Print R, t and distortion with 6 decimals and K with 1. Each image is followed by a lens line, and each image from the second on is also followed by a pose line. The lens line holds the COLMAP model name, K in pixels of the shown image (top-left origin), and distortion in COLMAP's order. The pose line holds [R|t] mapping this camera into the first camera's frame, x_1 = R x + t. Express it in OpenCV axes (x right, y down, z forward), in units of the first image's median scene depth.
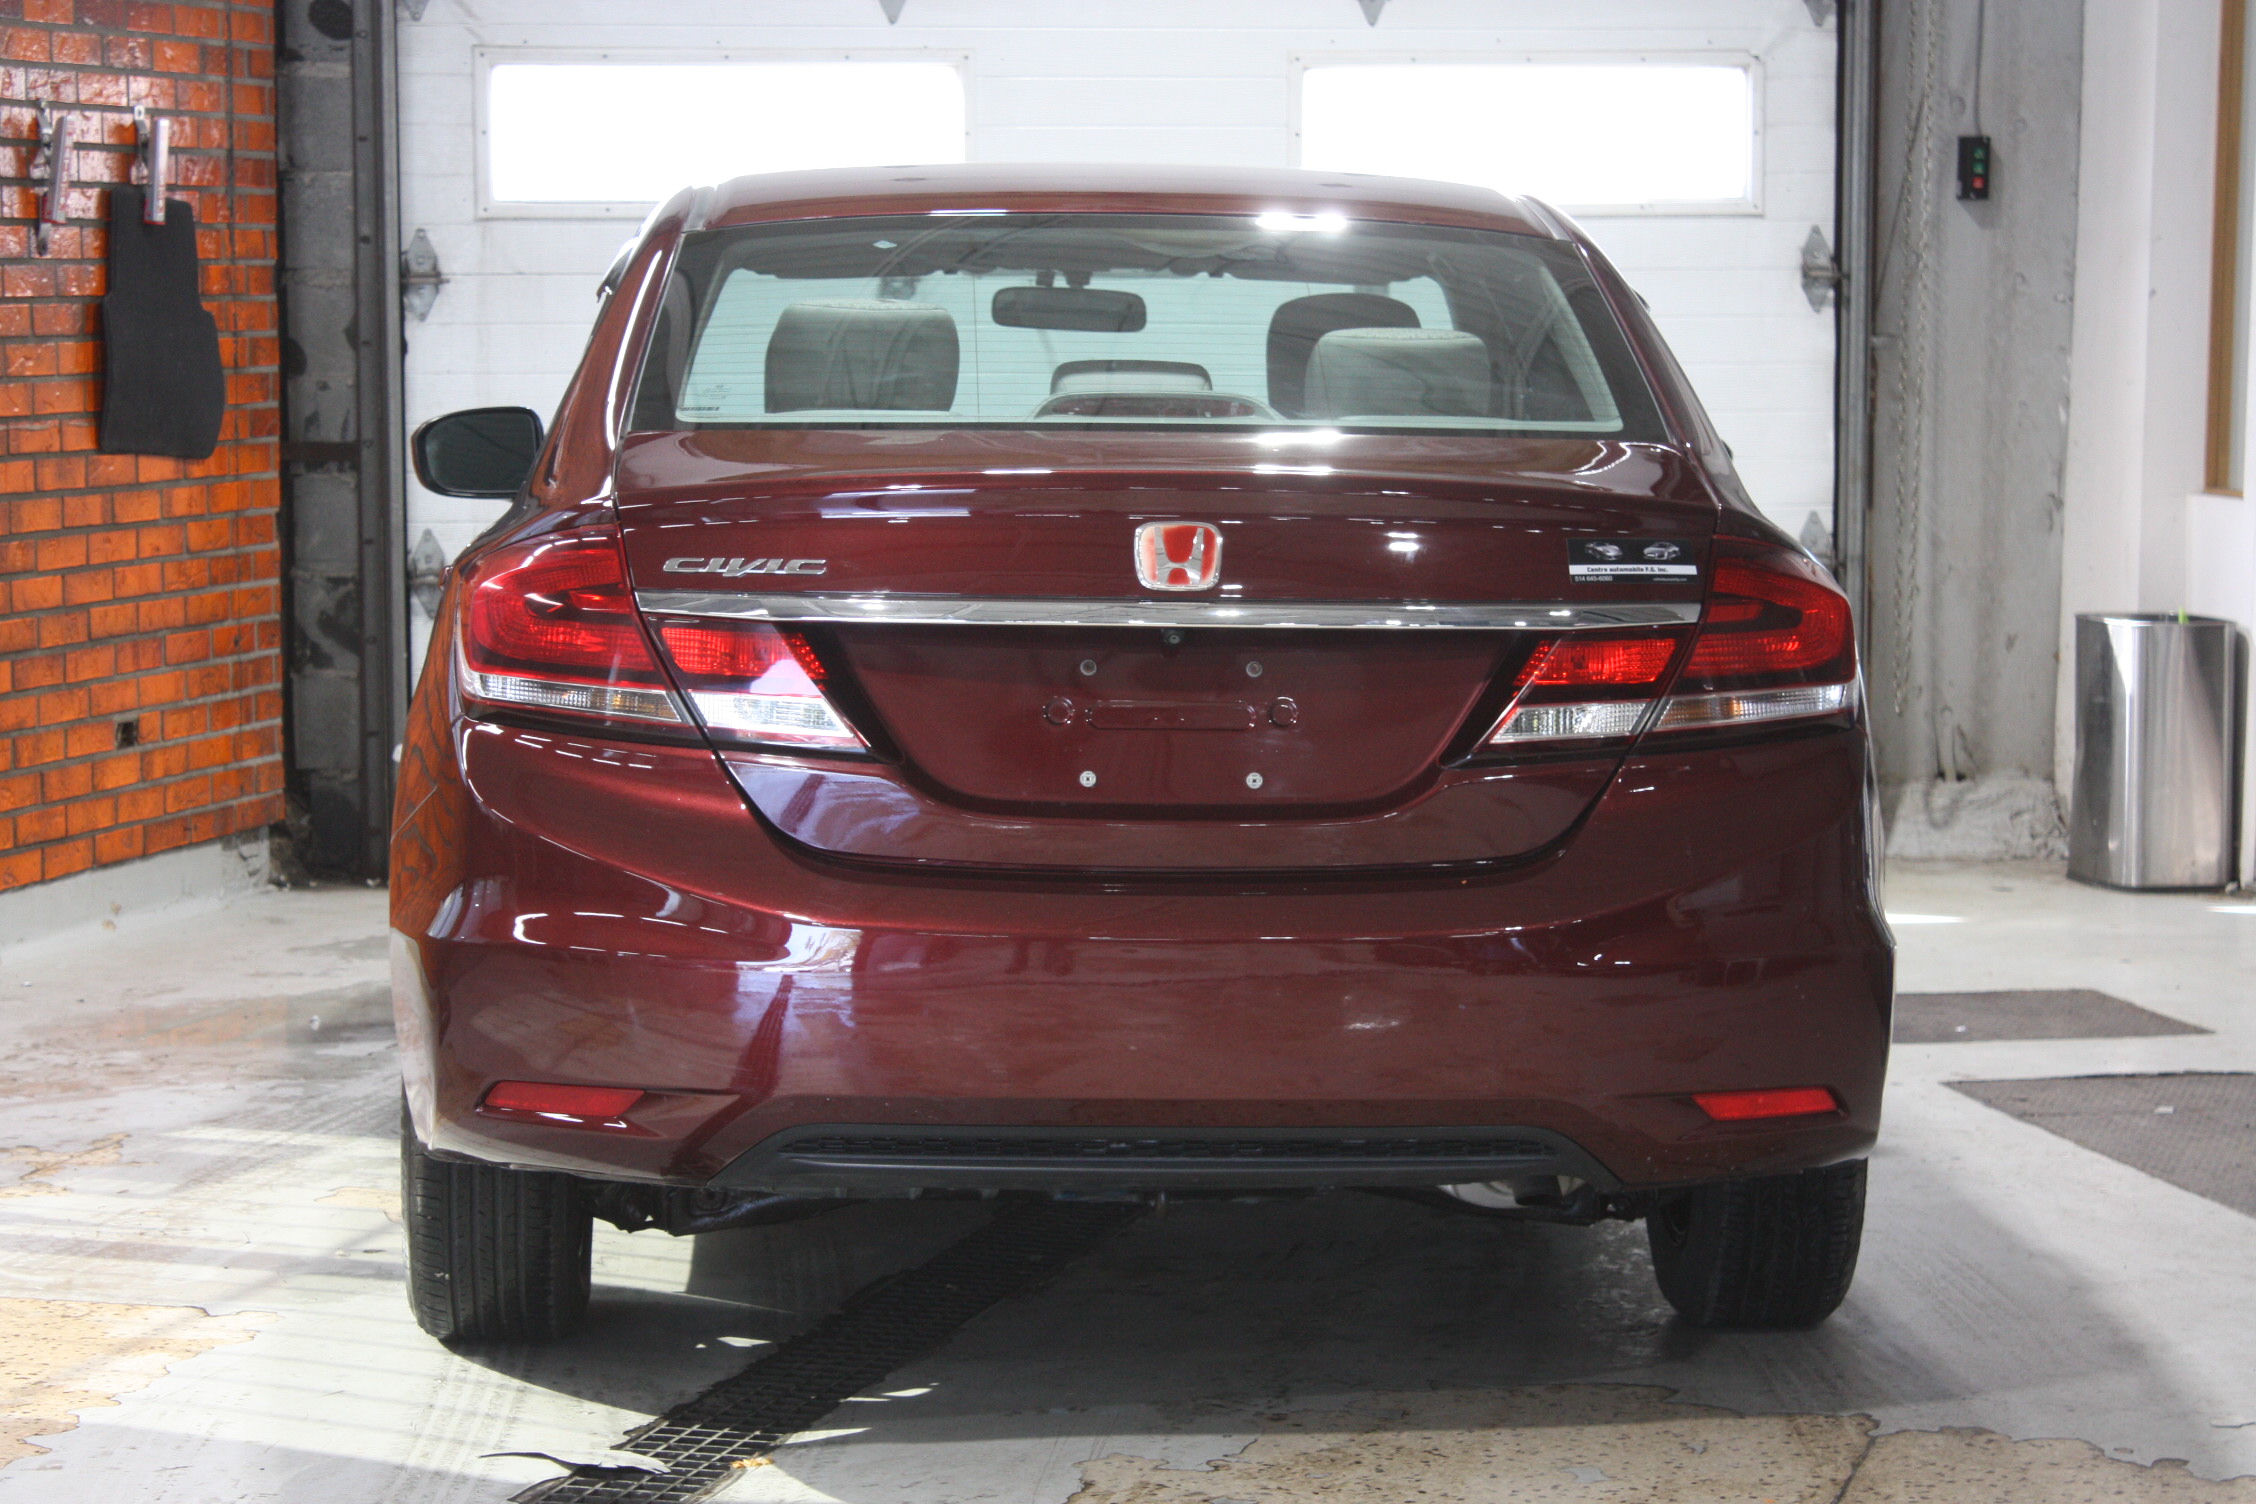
lens RADIAL K [[5515.3, 0, 1128.0], [0, 5515.3, 752.0], [0, 0, 1]] dist [0.095636, -0.590086]
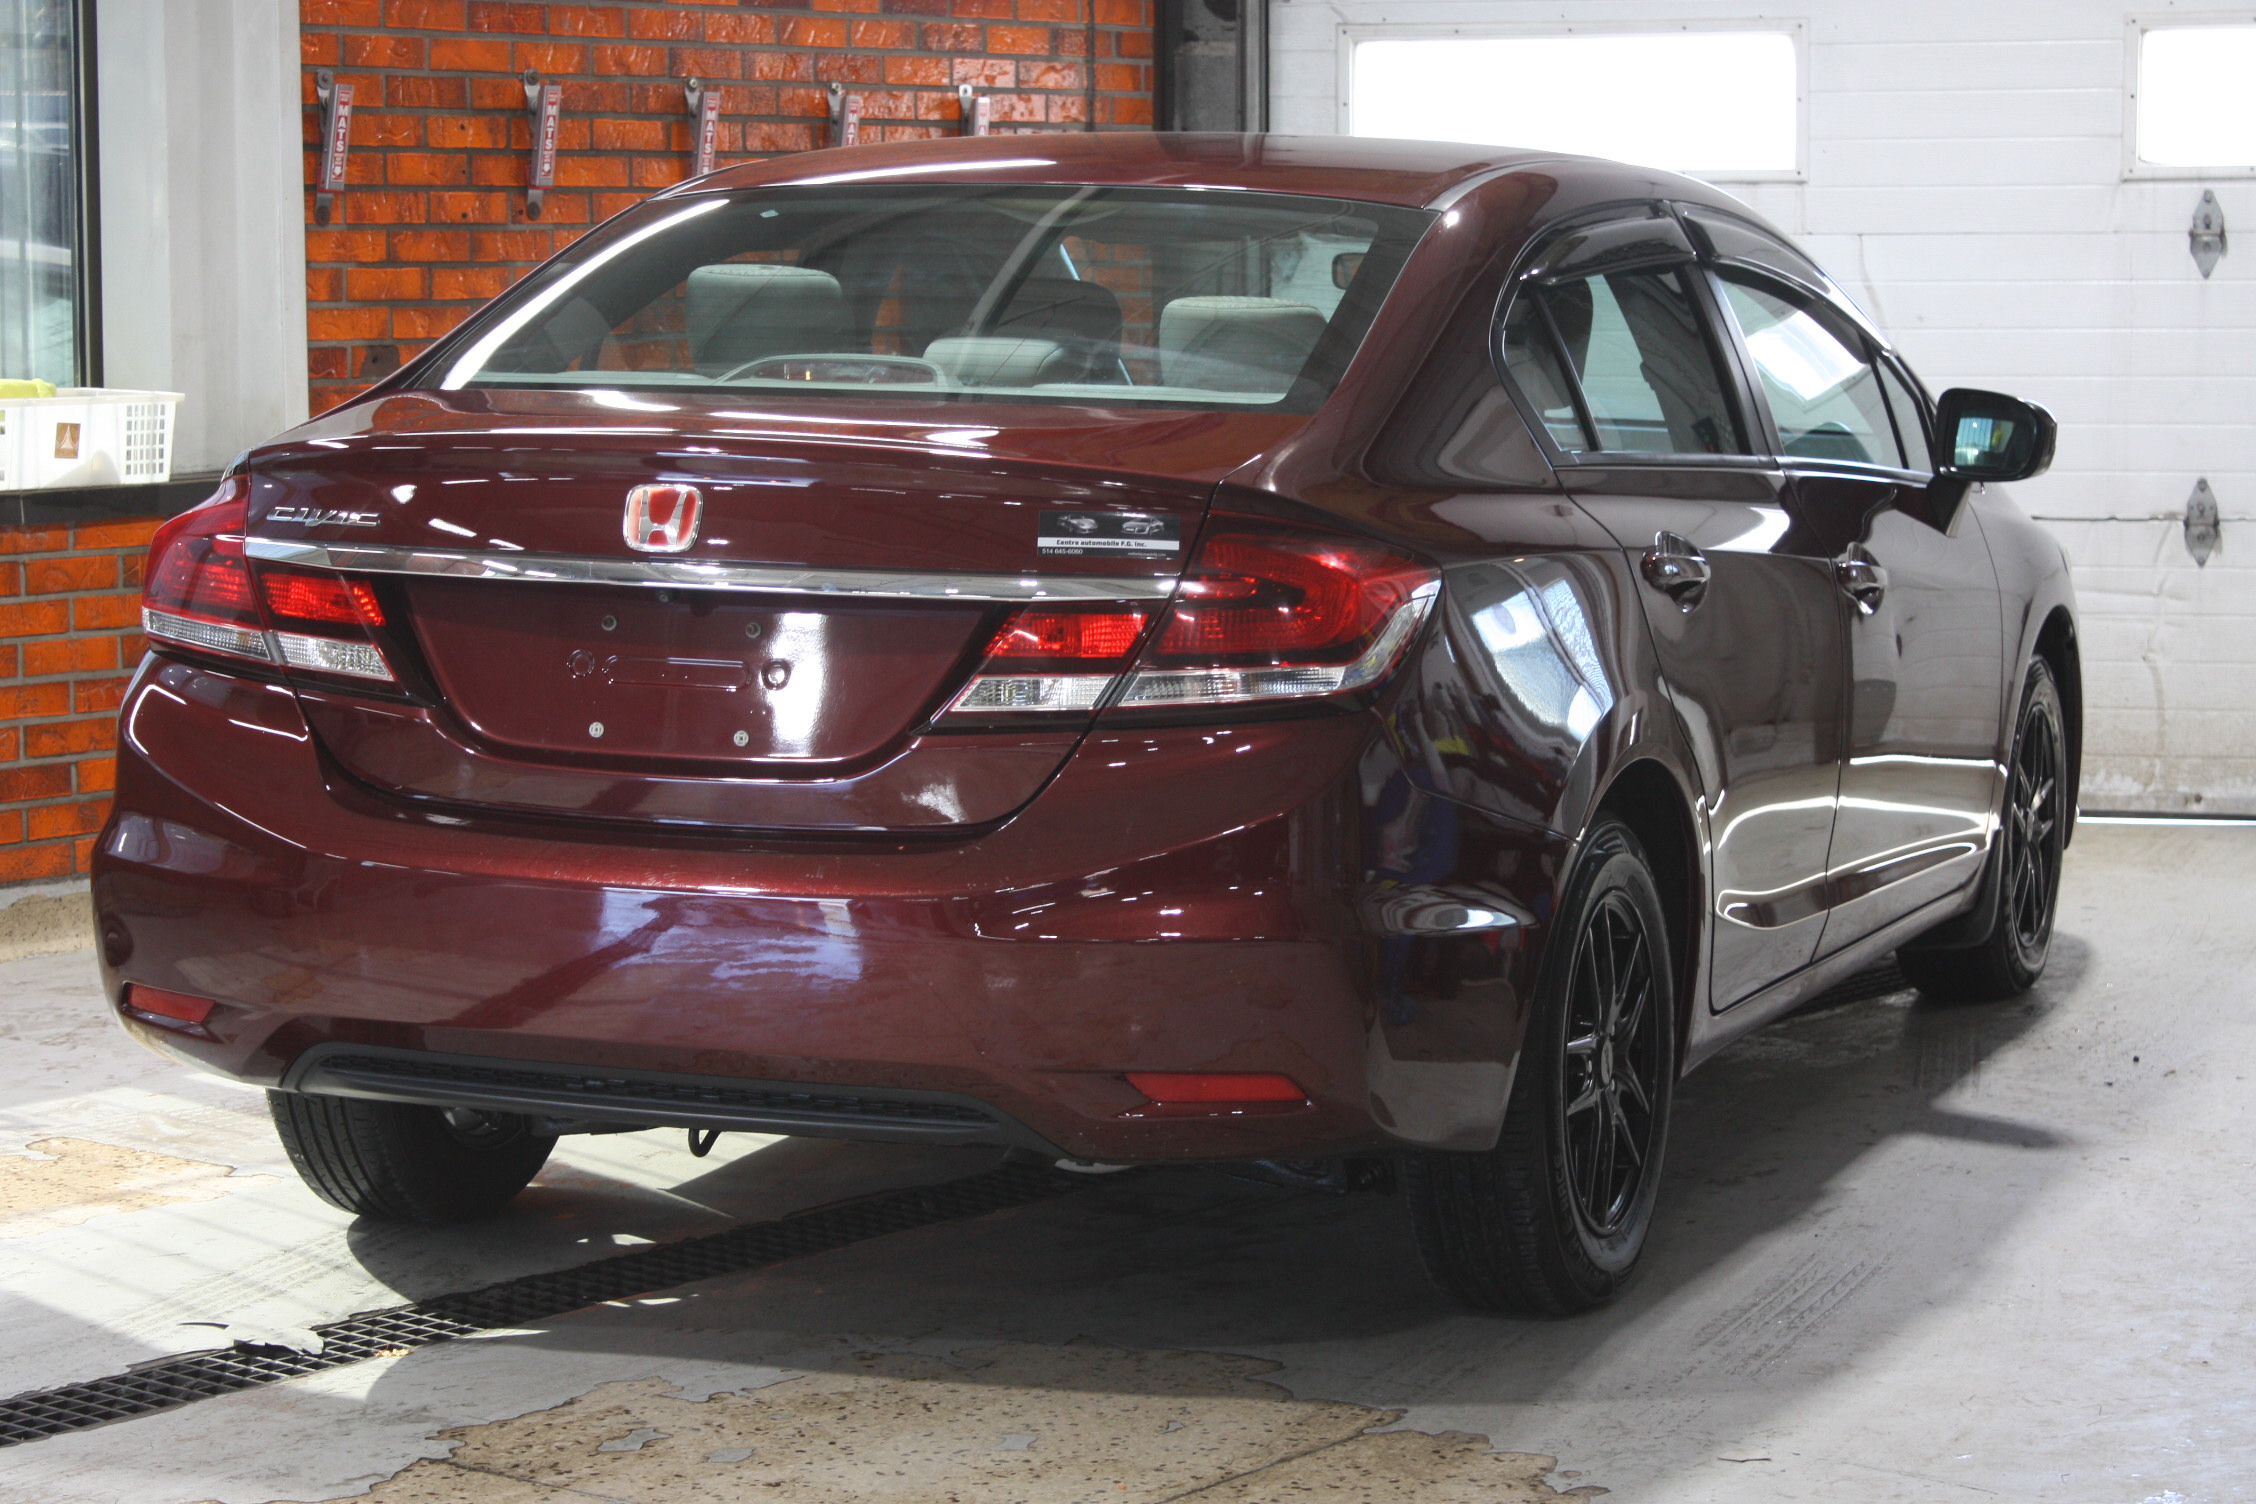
lens RADIAL K [[5018.1, 0, 1126.7], [0, 5018.1, 803.4], [0, 0, 1]] dist [0.143259, -0.937320]
pose [[0.910850, 0.047646, -0.409978, 0.449625], [-0.036623, 0.998726, 0.034703, -0.017025], [0.411109, -0.016595, 0.911435, 0.167386]]
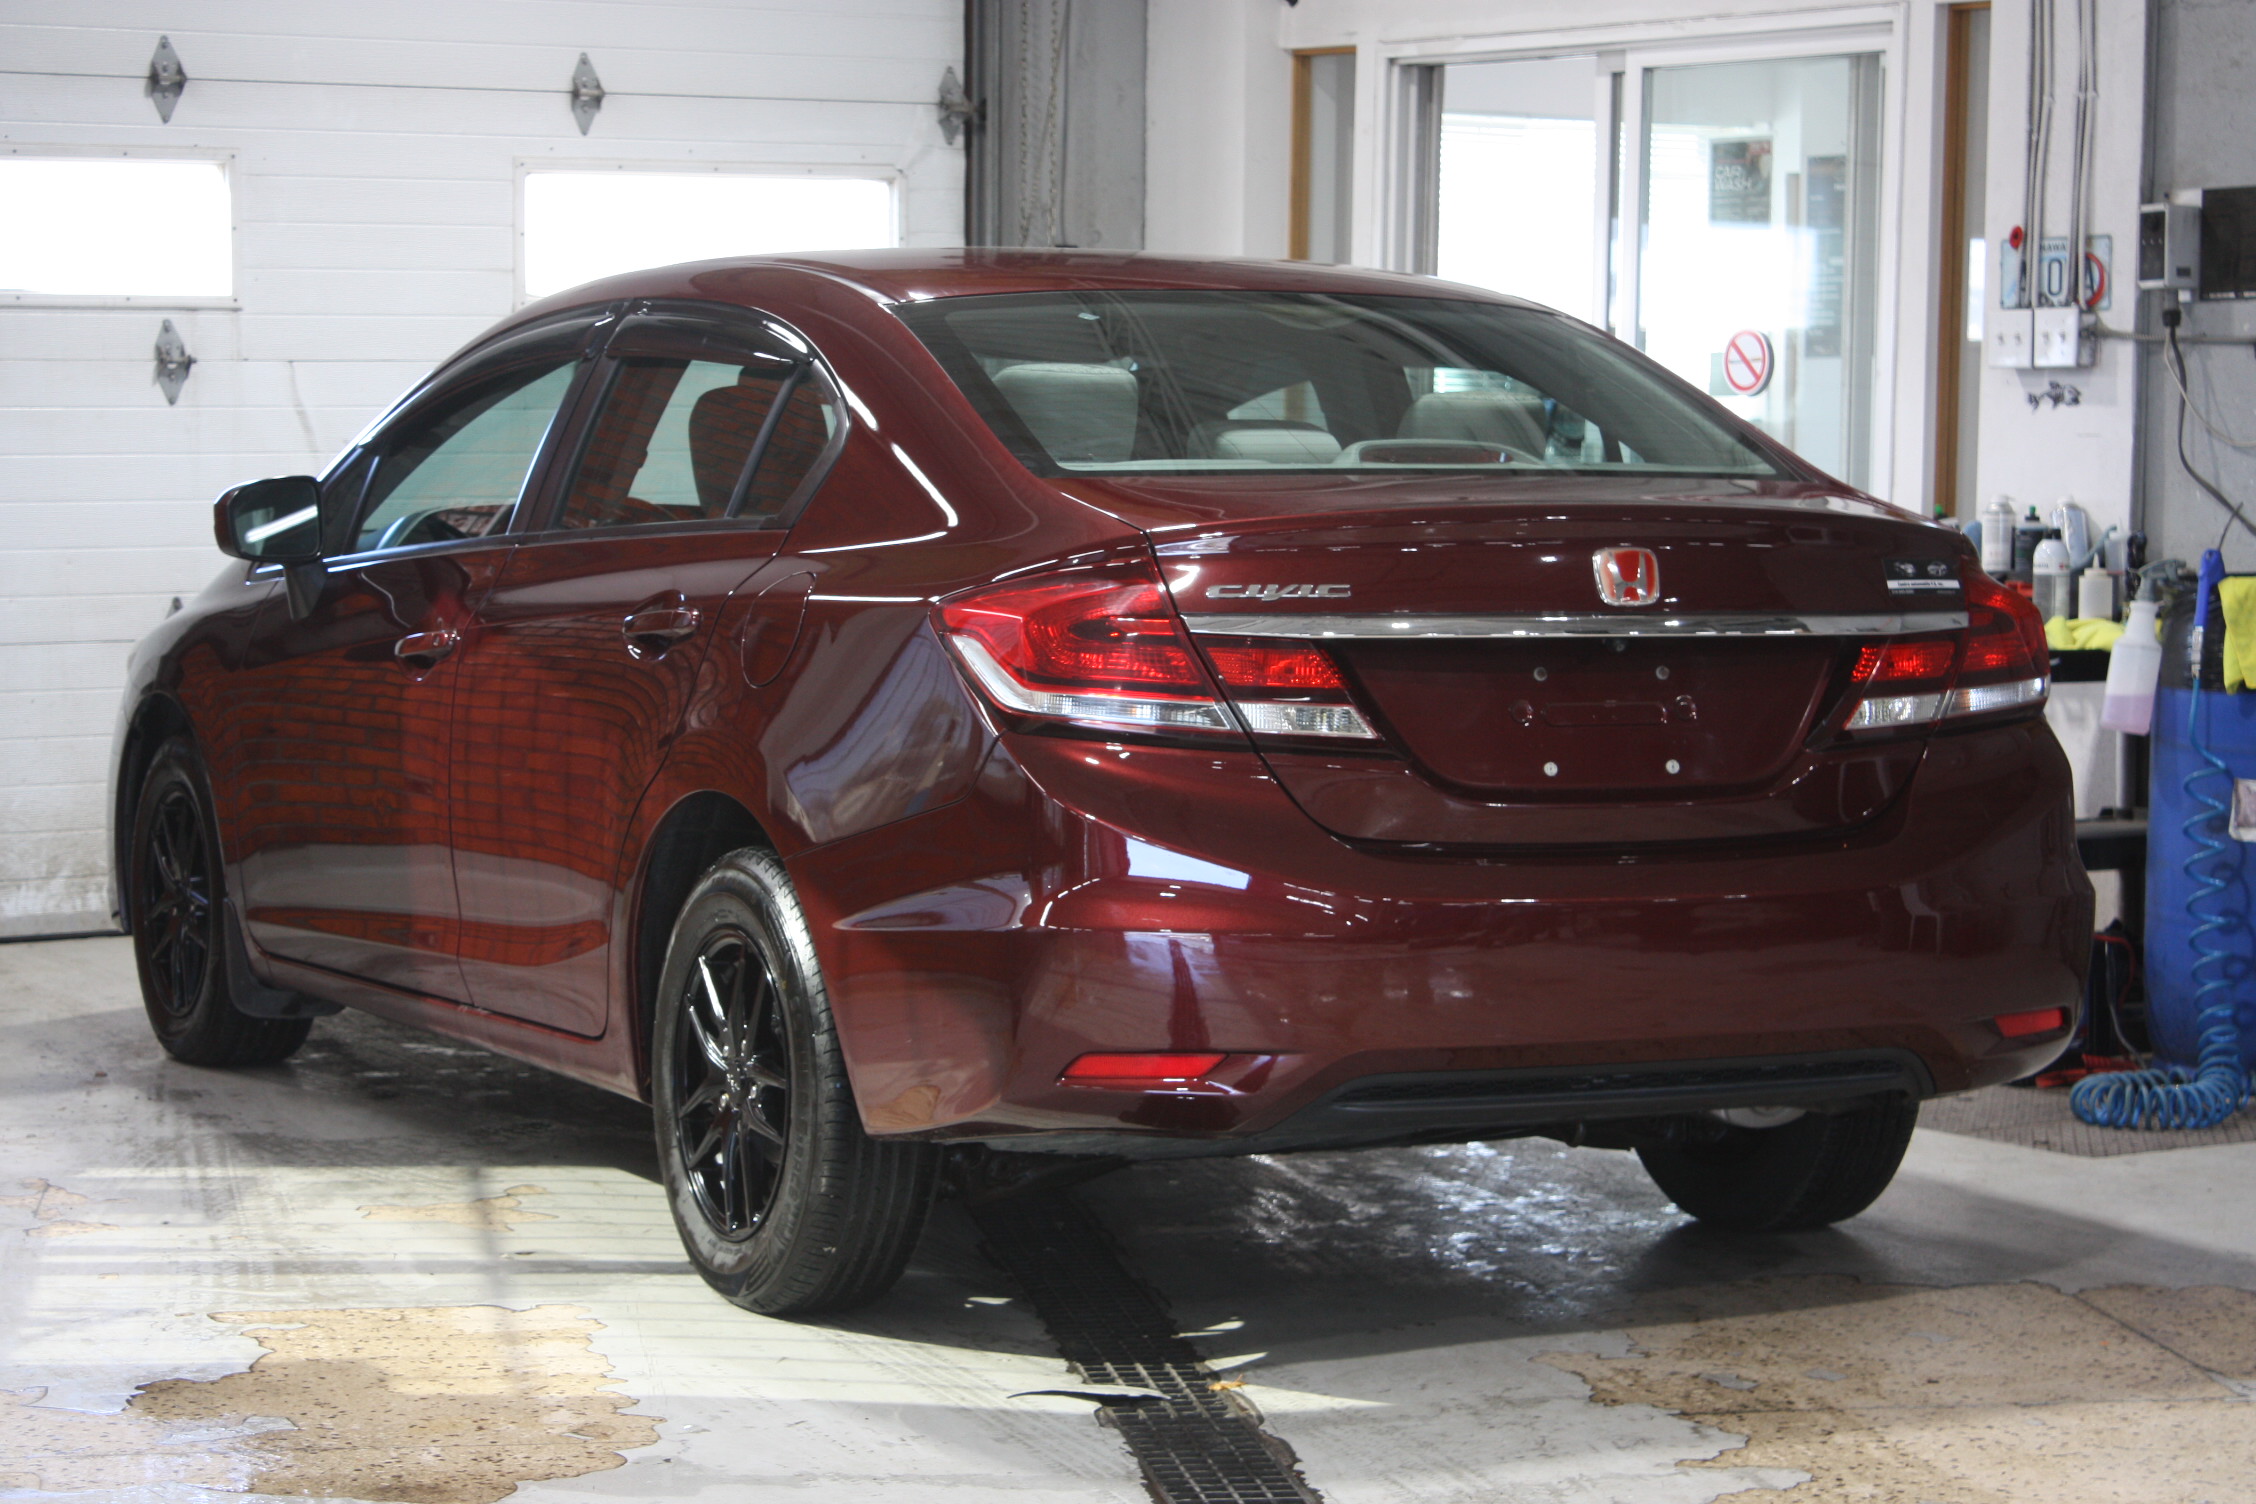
lens RADIAL K [[5342.0, 0, 1127.4], [0, 5342.0, 882.5], [0, 0, 1]] dist [0.069597, 0.288876]
pose [[0.917086, -0.036204, 0.397042, -0.511759], [0.034984, 0.999335, 0.010318, 0.013295], [-0.397152, 0.004428, 0.917742, -0.001381]]
